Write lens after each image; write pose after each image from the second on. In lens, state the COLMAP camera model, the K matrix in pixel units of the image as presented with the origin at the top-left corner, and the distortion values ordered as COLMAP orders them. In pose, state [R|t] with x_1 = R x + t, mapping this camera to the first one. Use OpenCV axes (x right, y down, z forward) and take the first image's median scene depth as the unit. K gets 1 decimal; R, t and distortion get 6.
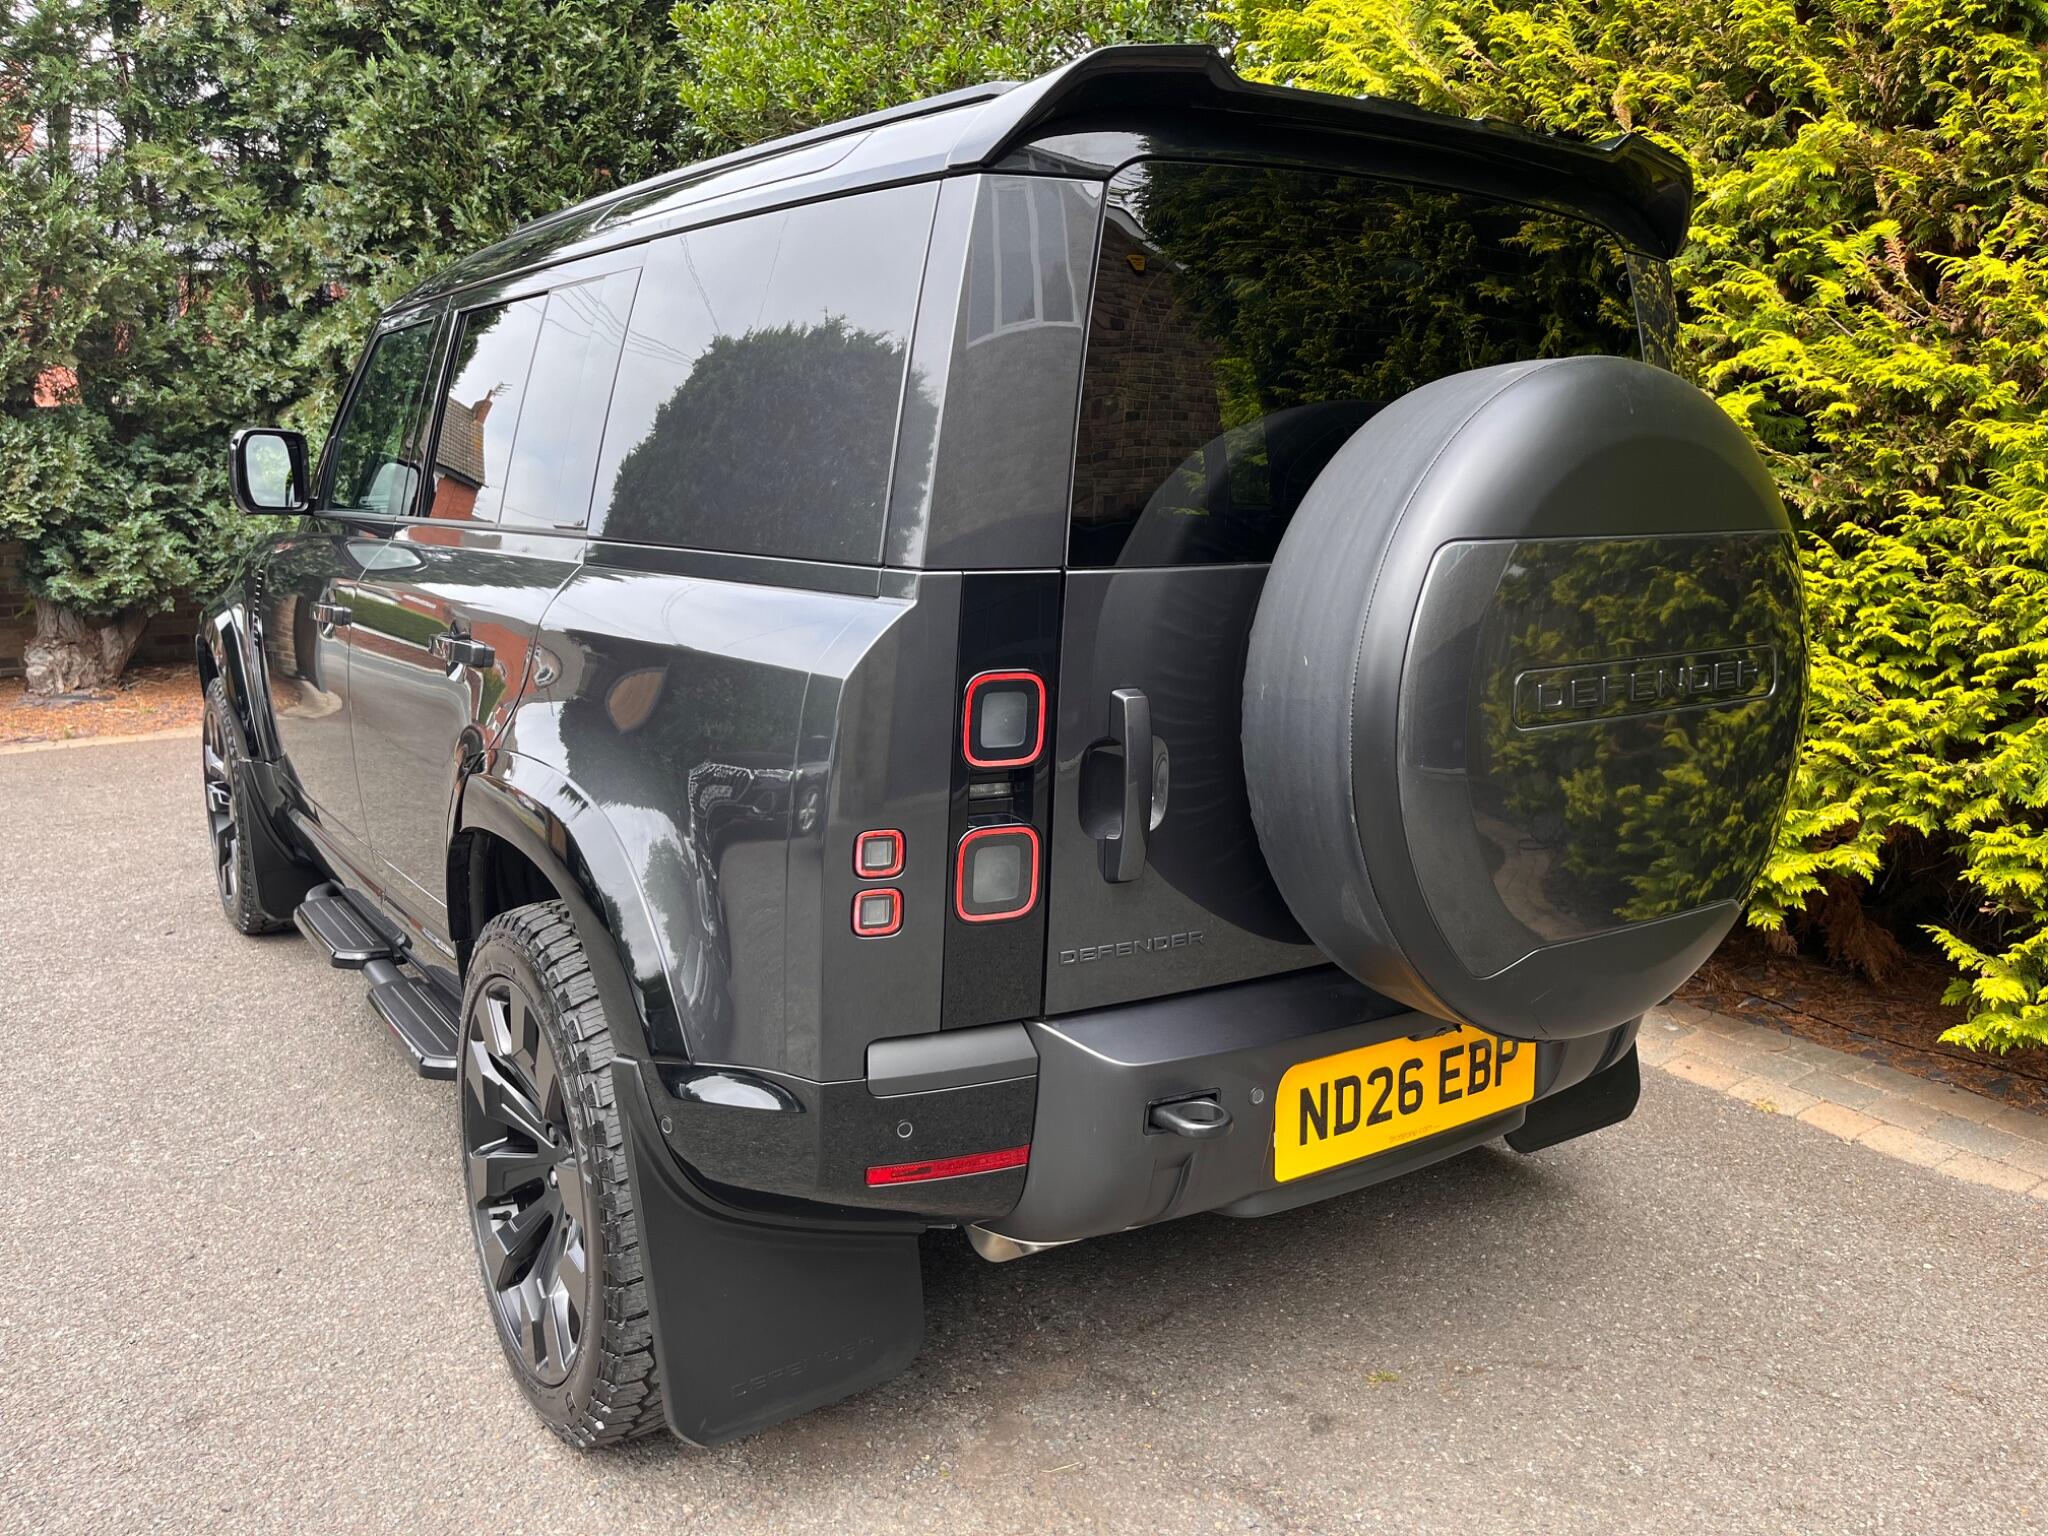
lens RADIAL K [[1544.4, 0, 1030.0], [0, 1544.4, 768.0], [0, 0, 1]] dist [0.077480, -0.113532]
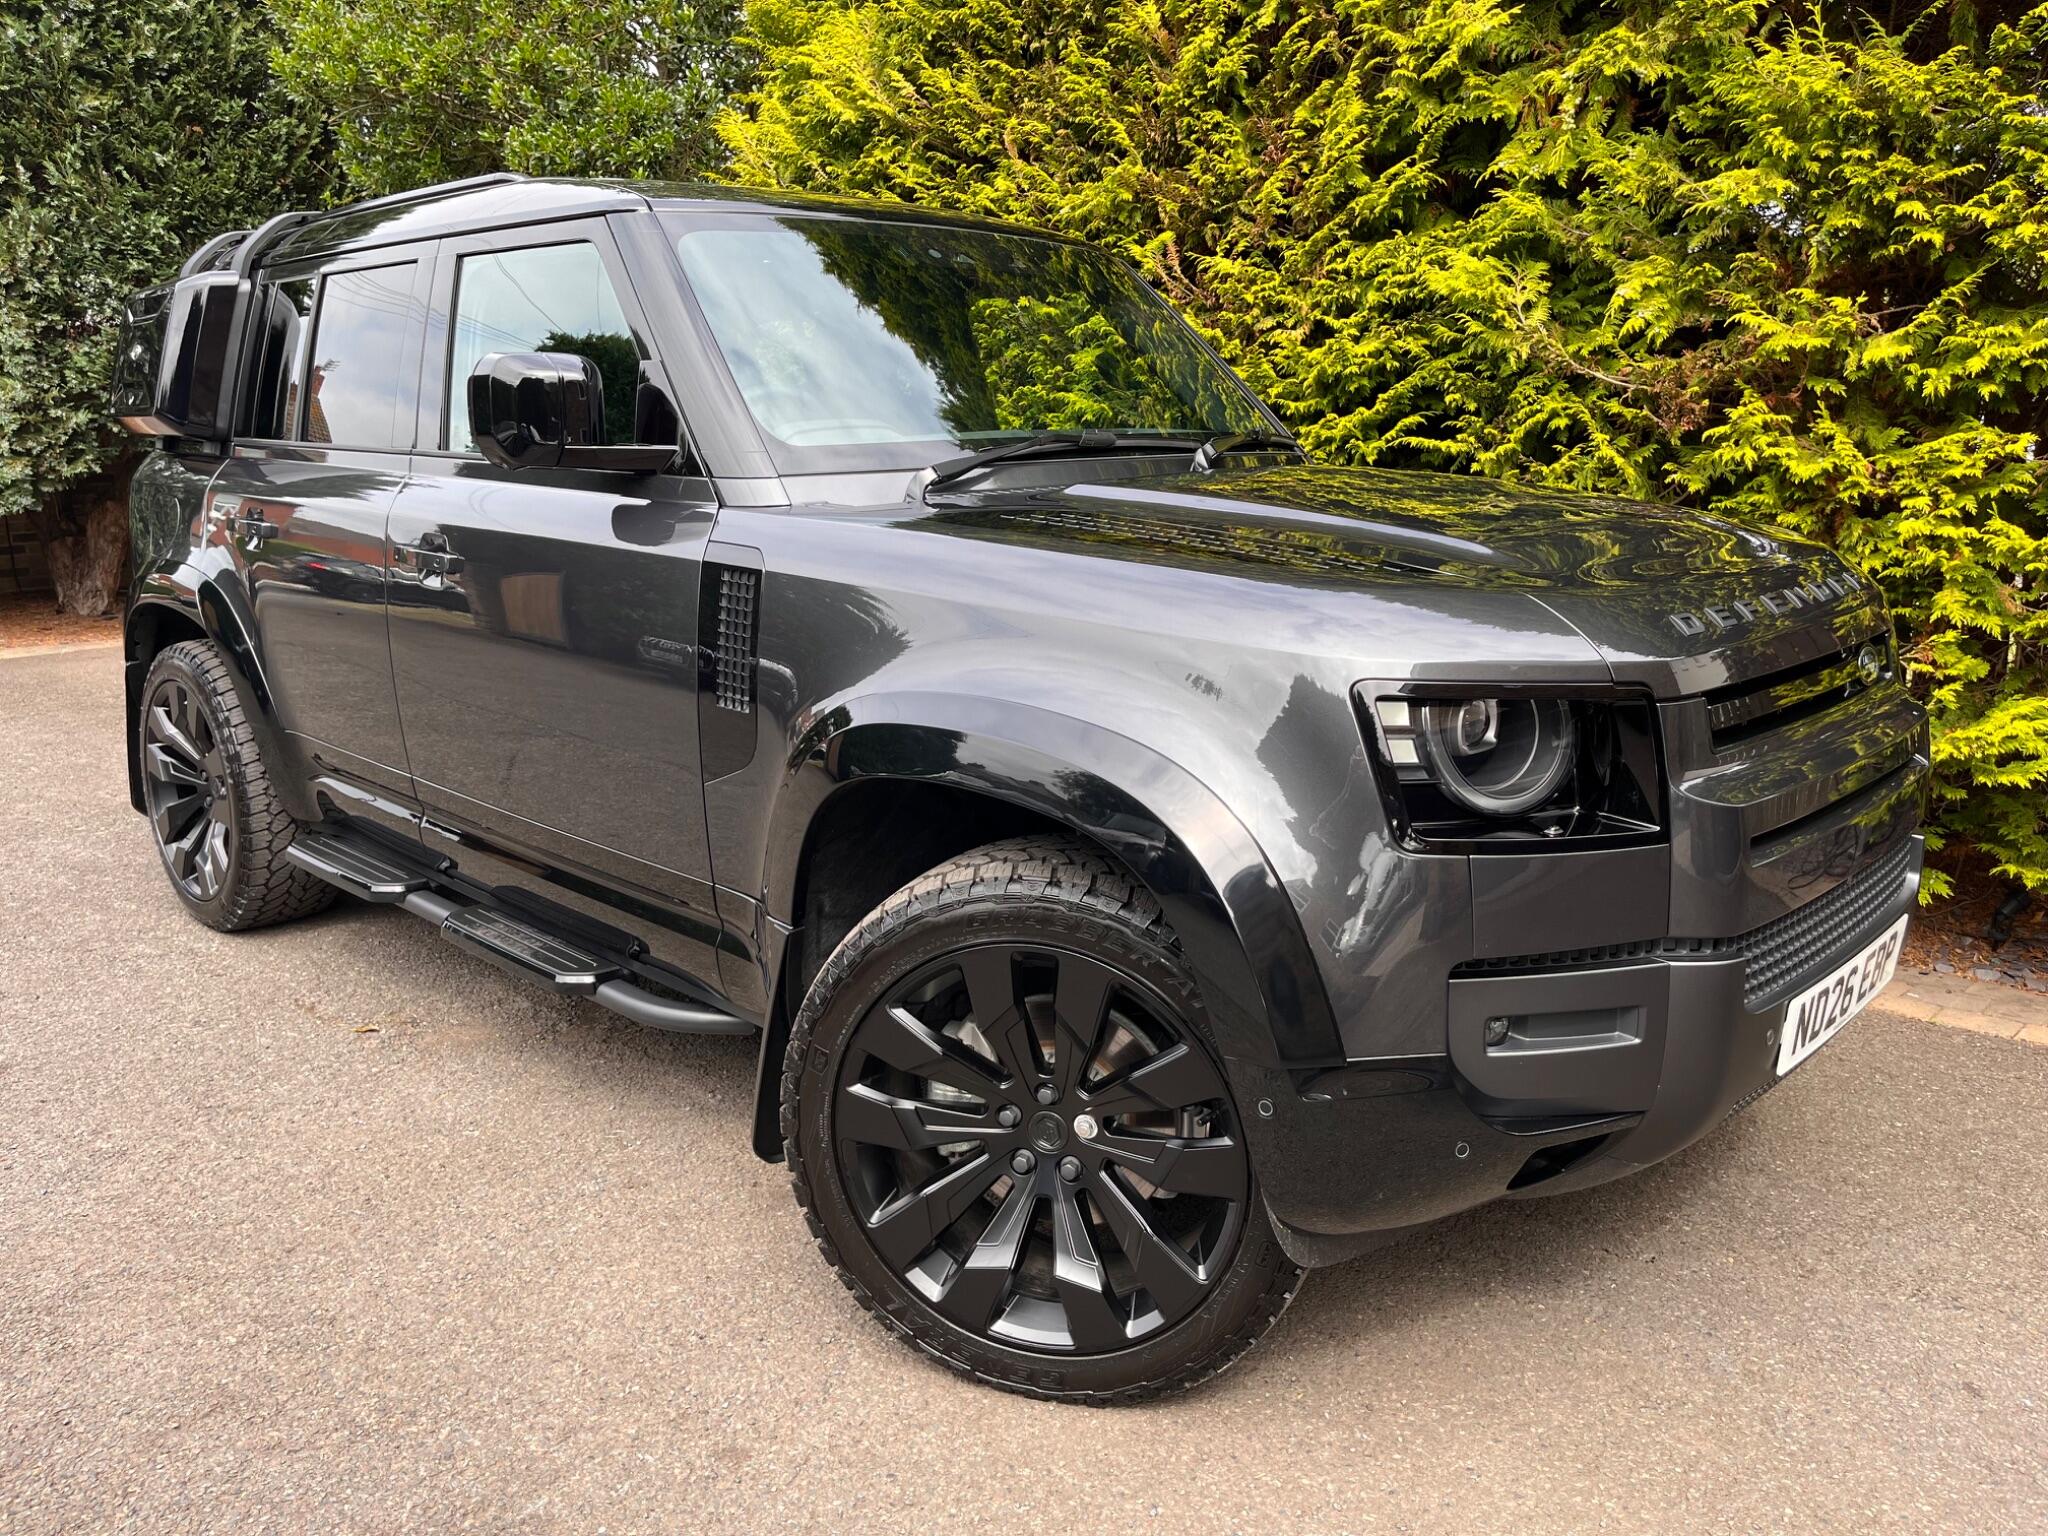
lens RADIAL K [[1544.4, 0, 1031.9], [0, 1544.4, 753.2], [0, 0, 1]] dist [0.077480, -0.113532]
pose [[0.974392, -0.058036, 0.217237, 0.063765], [0.052430, 0.998128, 0.031486, 0.096448], [-0.218657, -0.019290, 0.975611, -0.438251]]
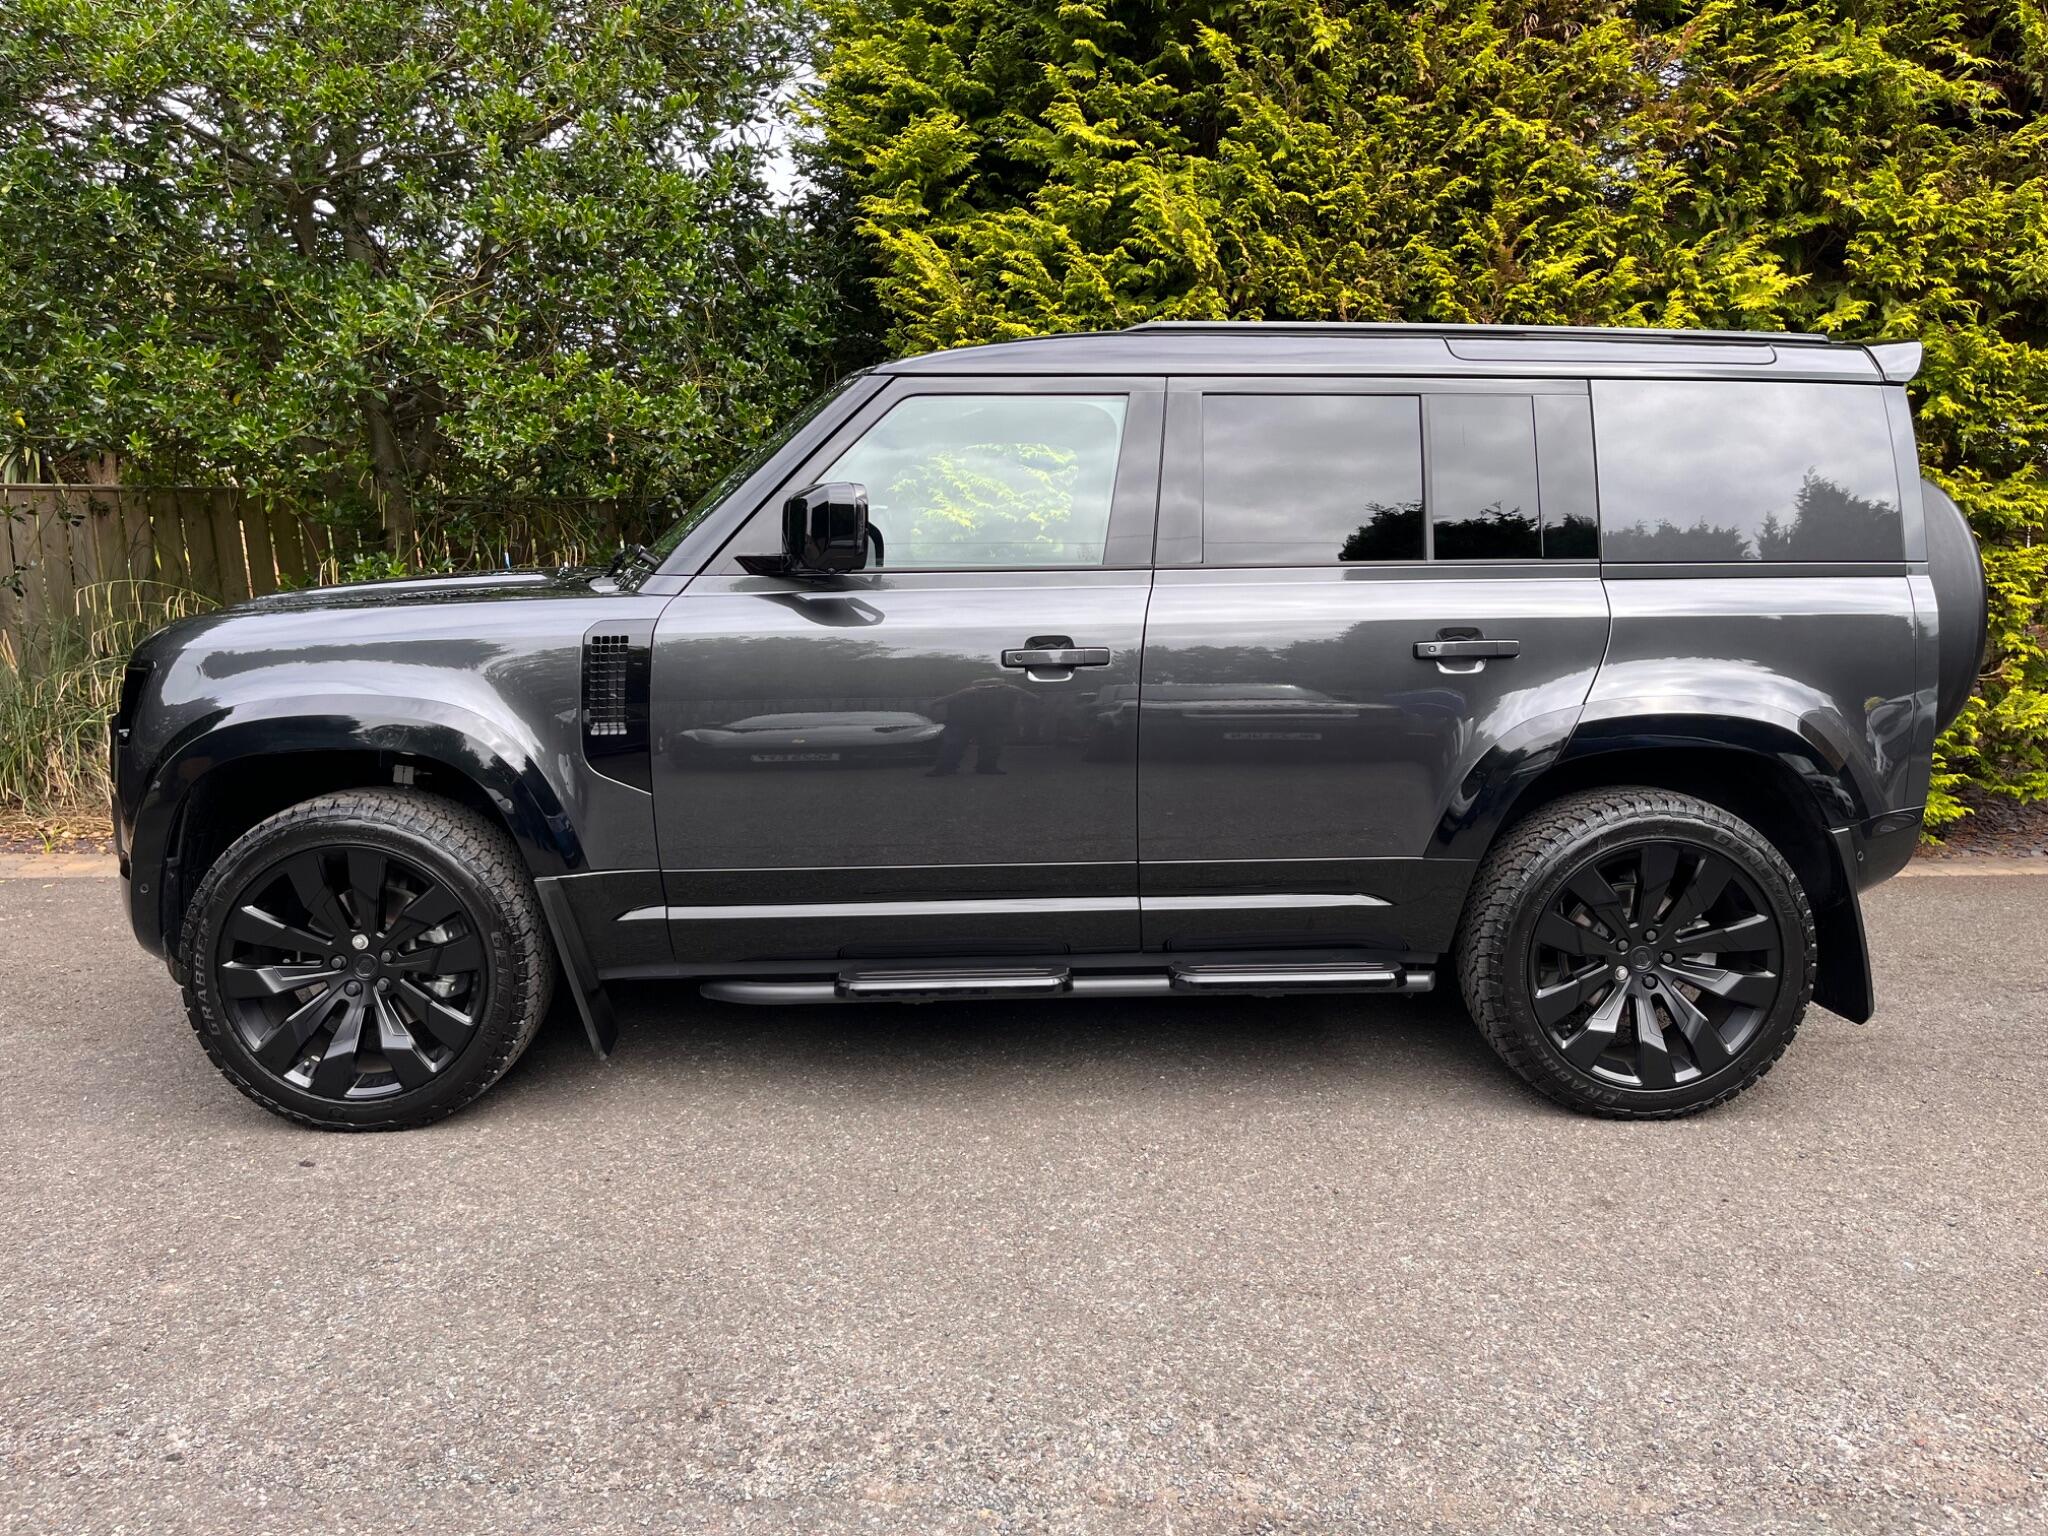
lens RADIAL K [[1544.4, 0, 1043.6], [0, 1544.4, 748.1], [0, 0, 1]] dist [0.077480, -0.113532]
pose [[0.533145, -0.123160, 0.837011, -1.393792], [0.161816, 0.985927, 0.042000, -0.086438], [-0.830405, 0.113050, 0.545571, 0.448492]]
